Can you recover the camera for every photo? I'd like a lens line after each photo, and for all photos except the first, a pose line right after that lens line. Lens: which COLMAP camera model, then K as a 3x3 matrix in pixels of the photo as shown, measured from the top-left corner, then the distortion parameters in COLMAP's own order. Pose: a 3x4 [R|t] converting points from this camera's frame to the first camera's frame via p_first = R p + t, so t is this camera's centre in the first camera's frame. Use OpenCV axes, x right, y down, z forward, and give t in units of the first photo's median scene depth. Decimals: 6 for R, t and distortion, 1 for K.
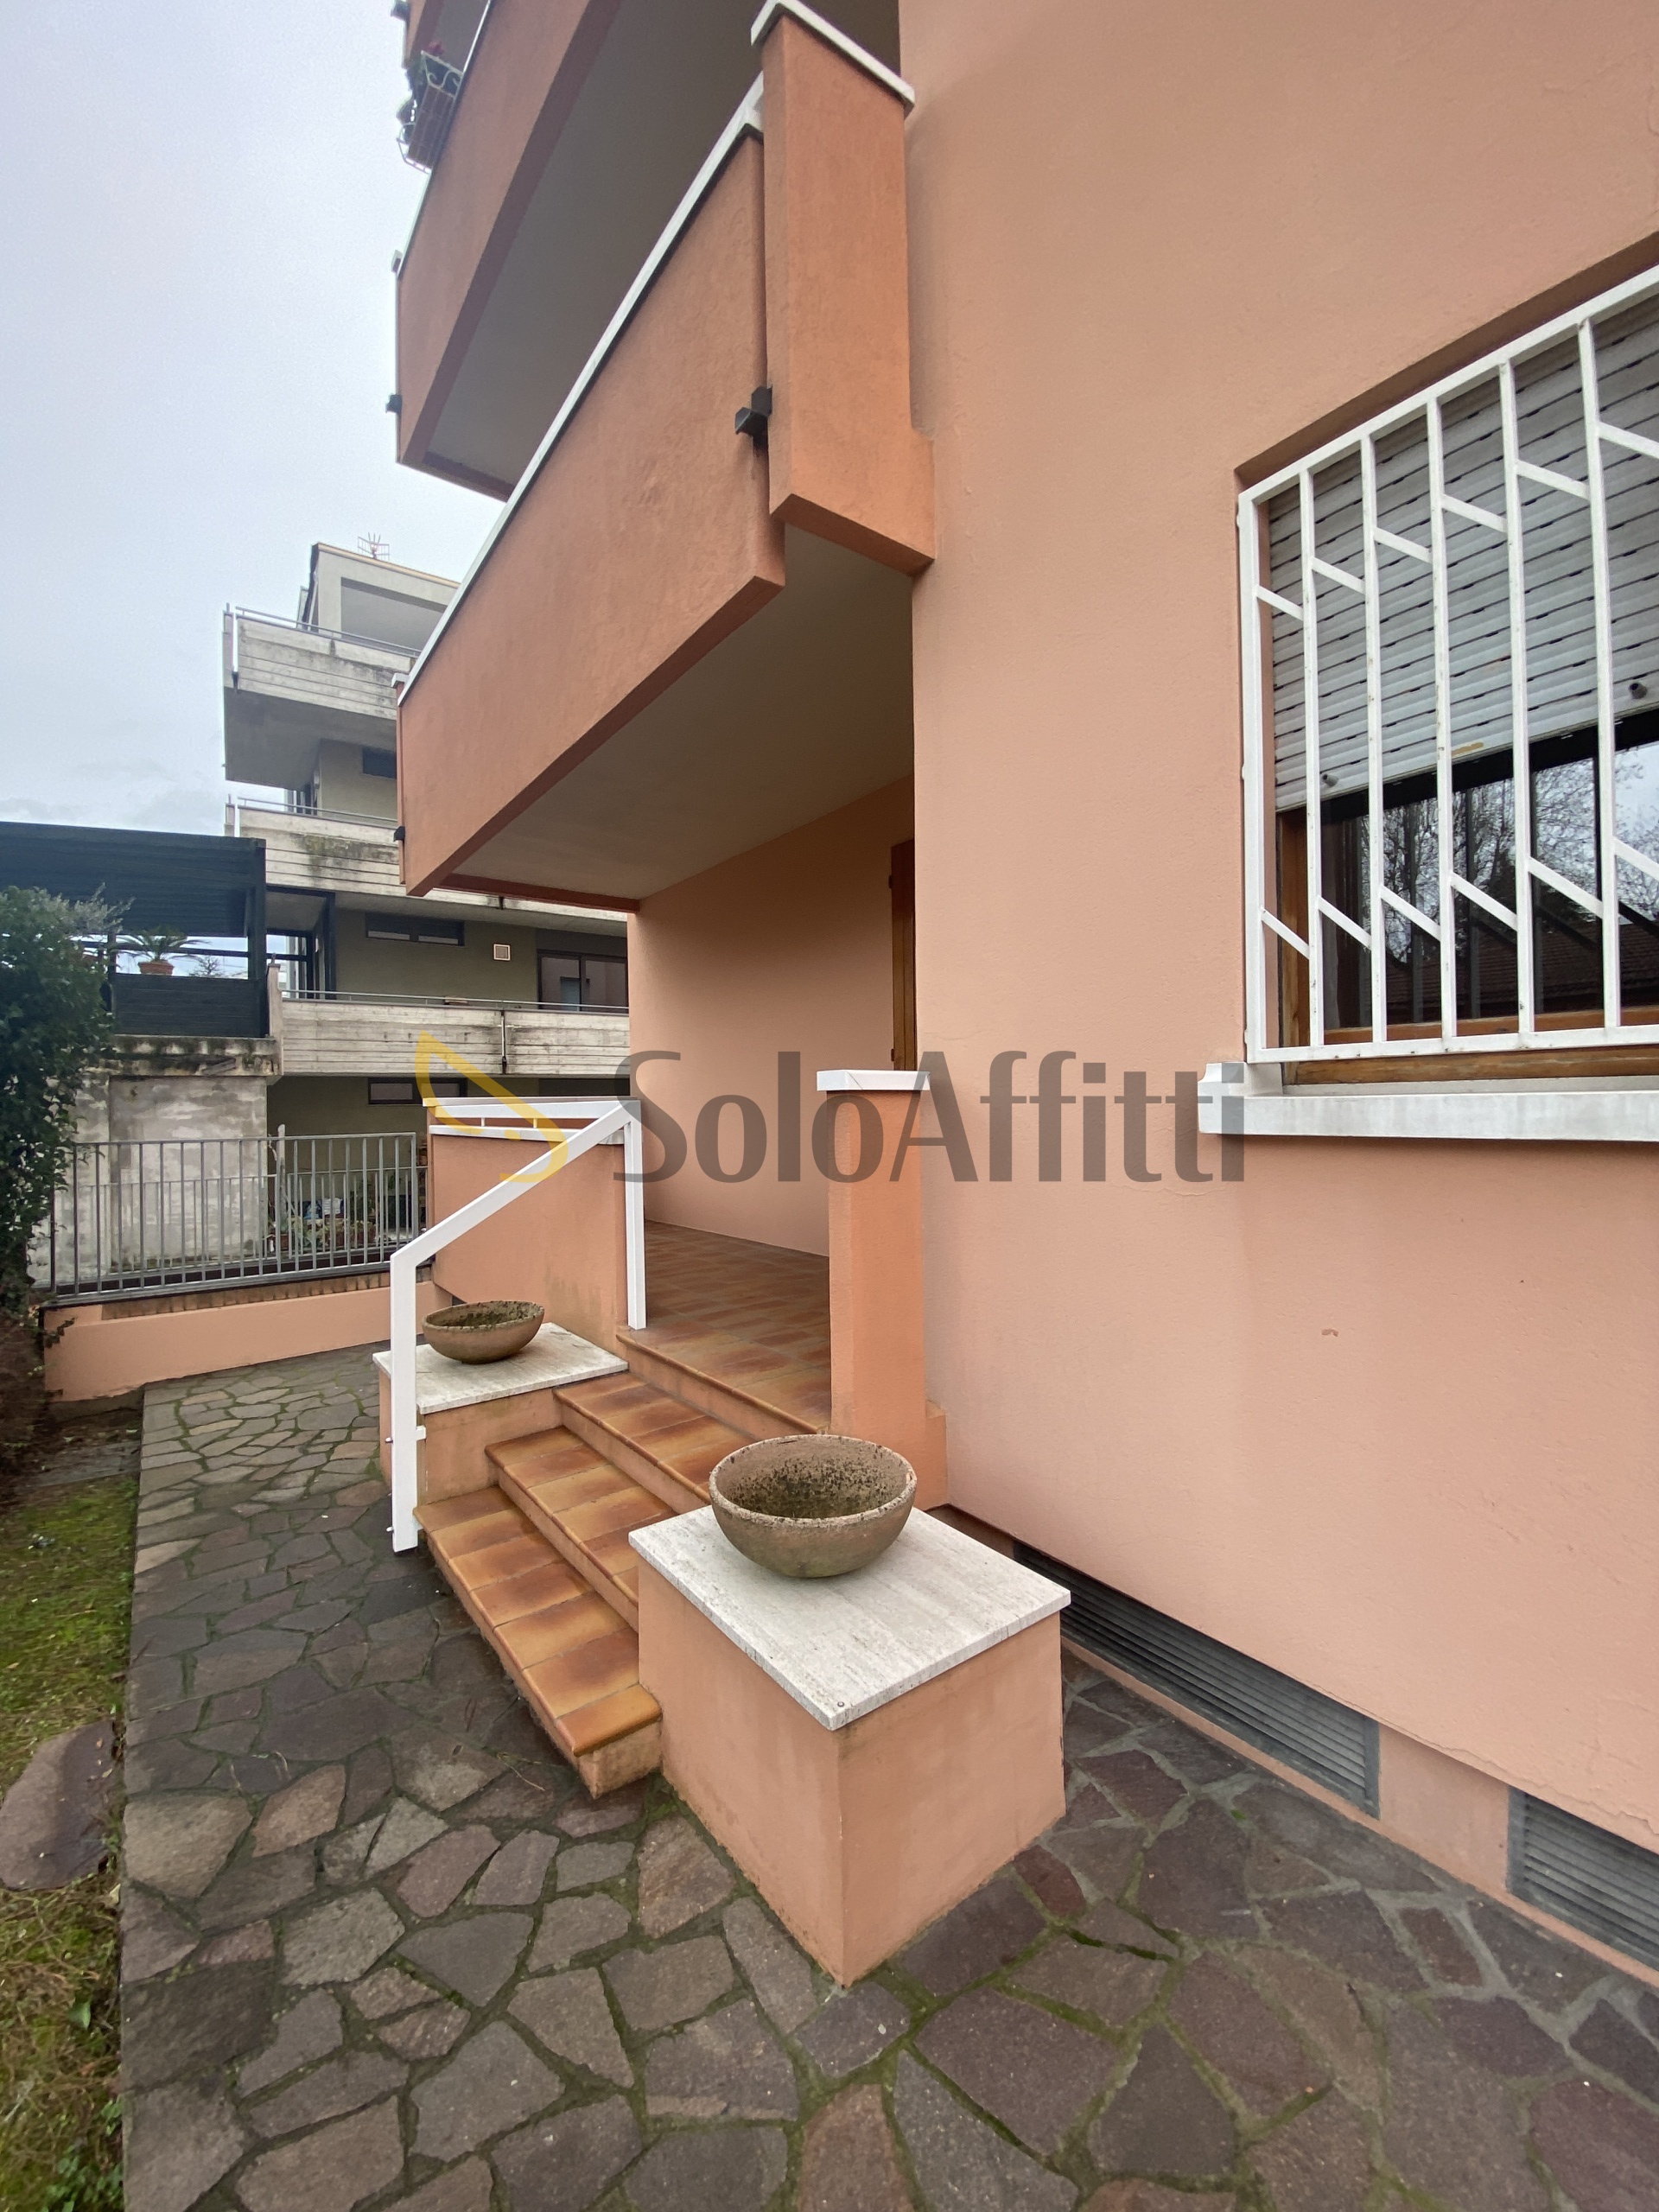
lens RADIAL K [[889.1, 0, 829.5], [0, 889.1, 1106.0], [0, 0, 1]] dist [0.016144, -0.019414]
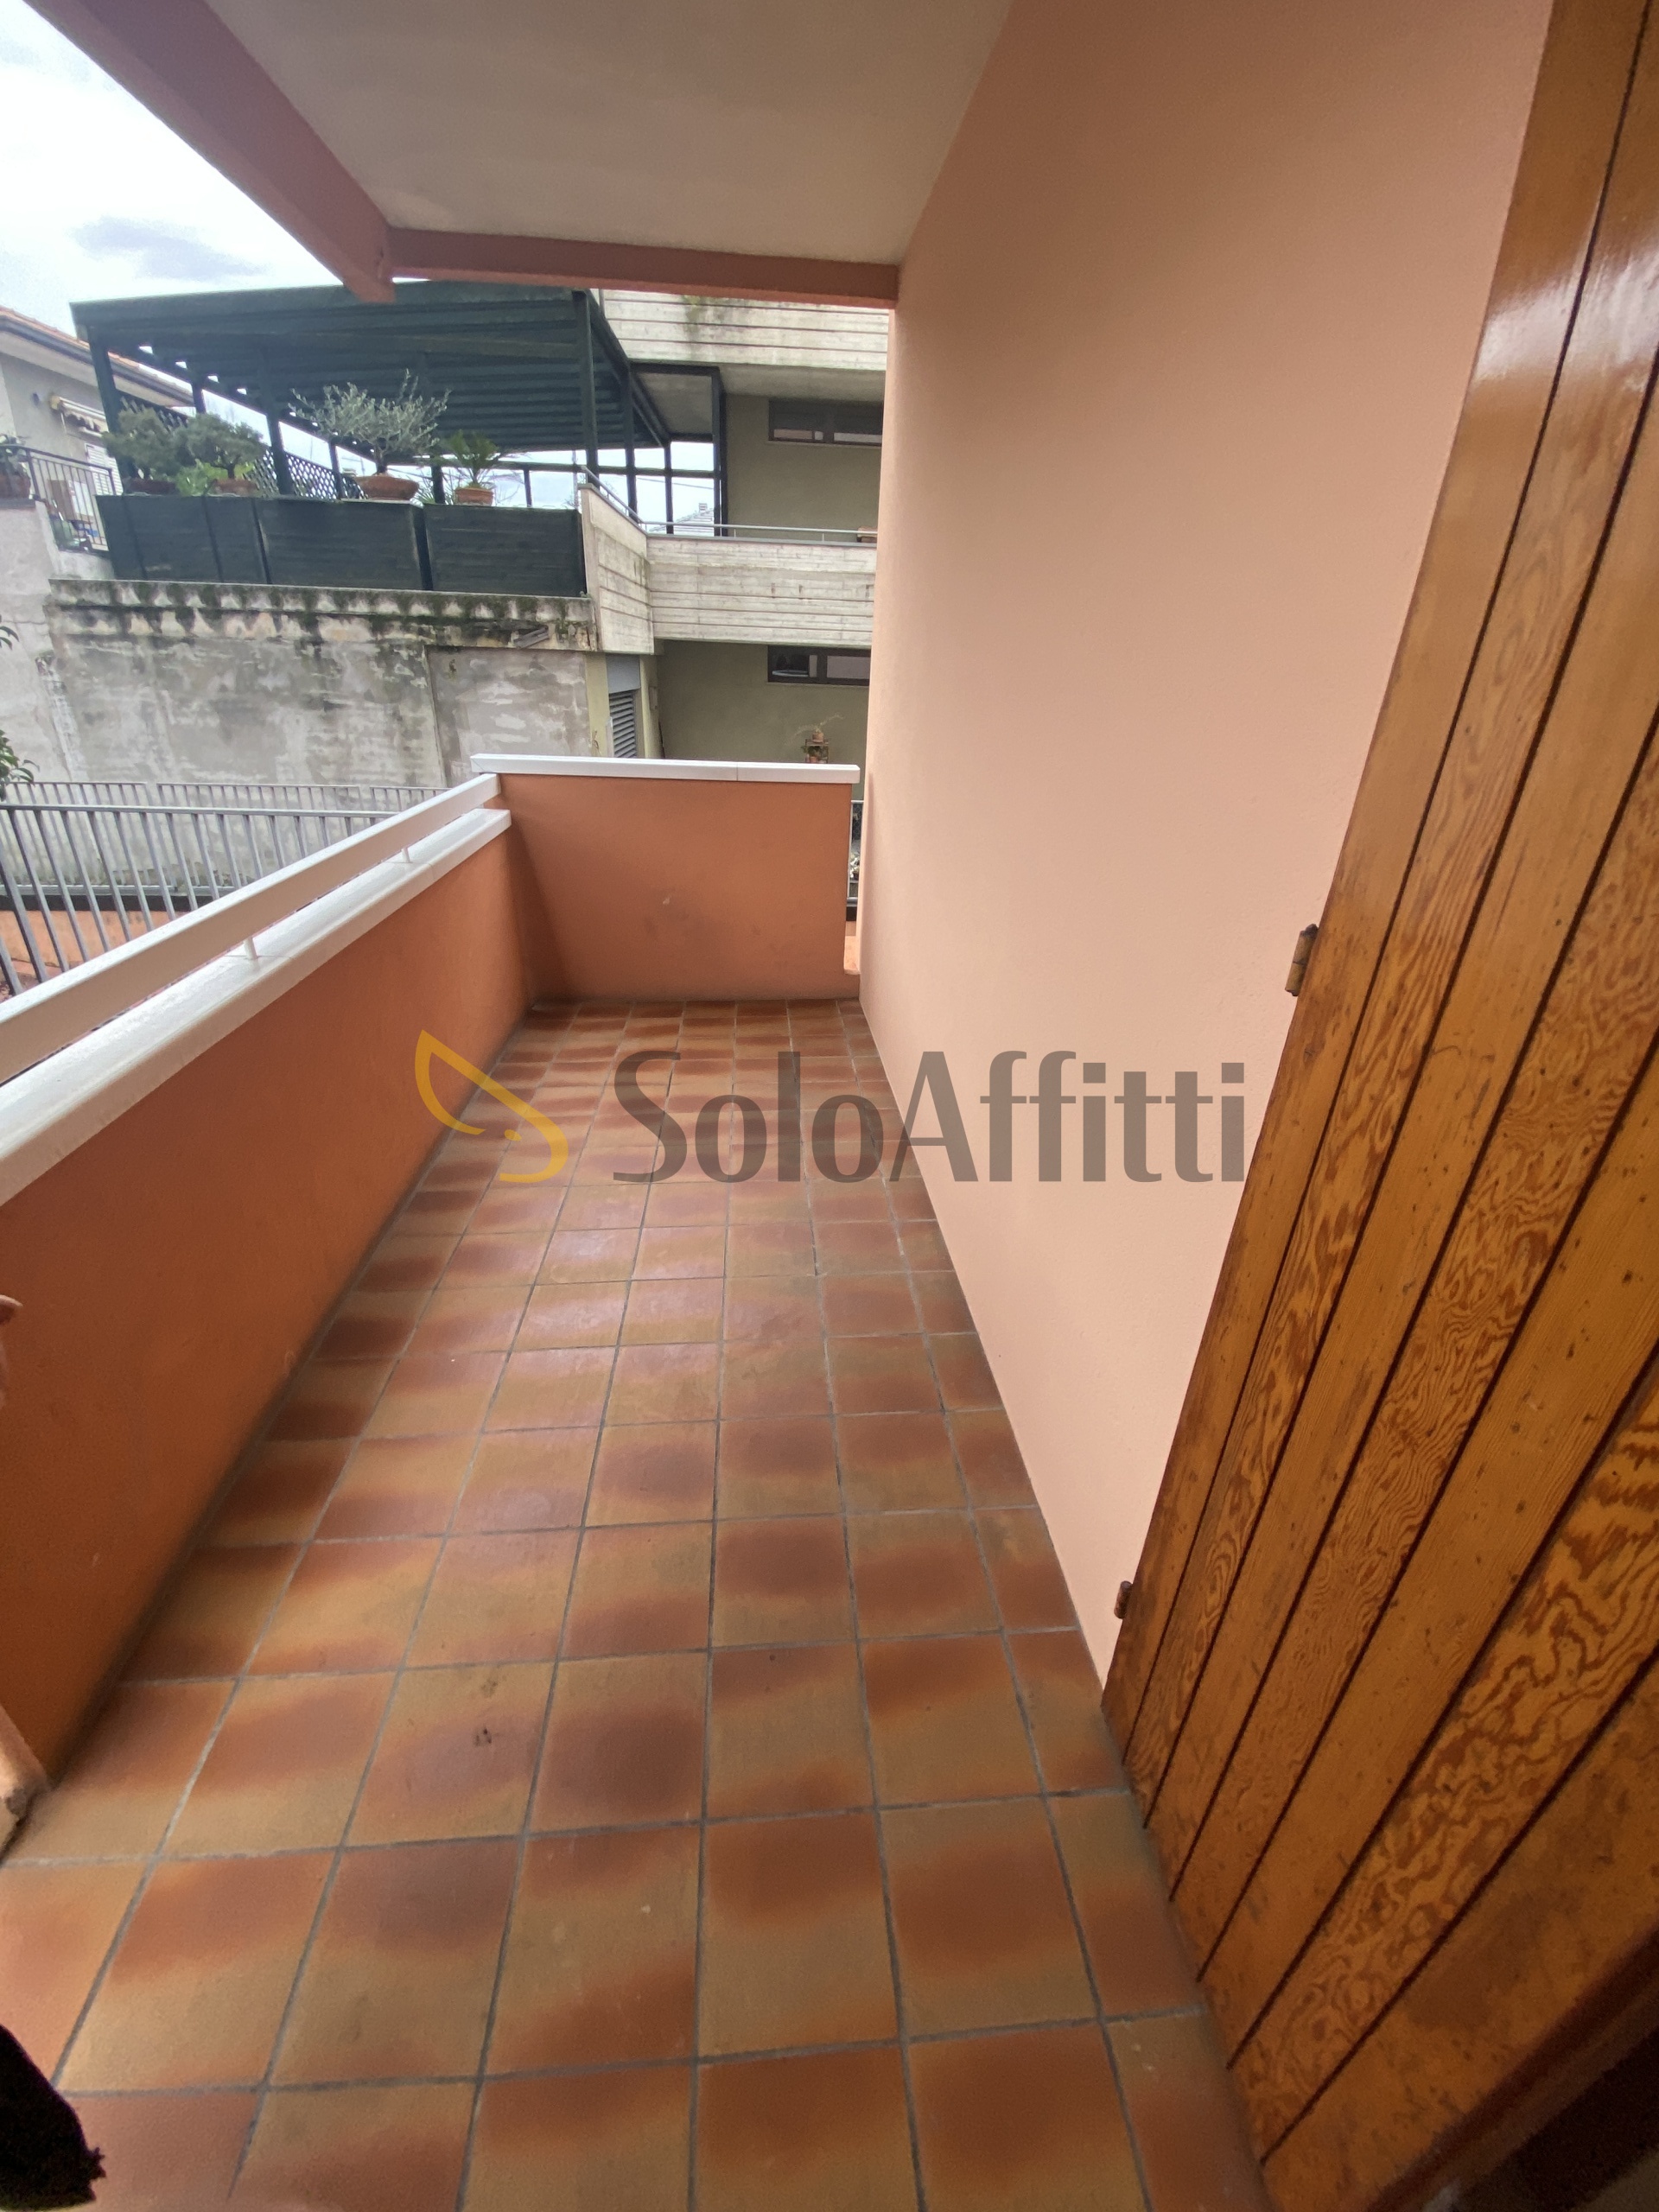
lens RADIAL K [[889.1, 0, 829.5], [0, 889.1, 1106.0], [0, 0, 1]] dist [0.016144, -0.019414]
pose [[0.851851, 0.276879, -0.444622, 0.034451], [-0.051364, 0.888930, 0.455154, -0.048044], [0.521260, -0.364886, 0.771457, 0.353302]]
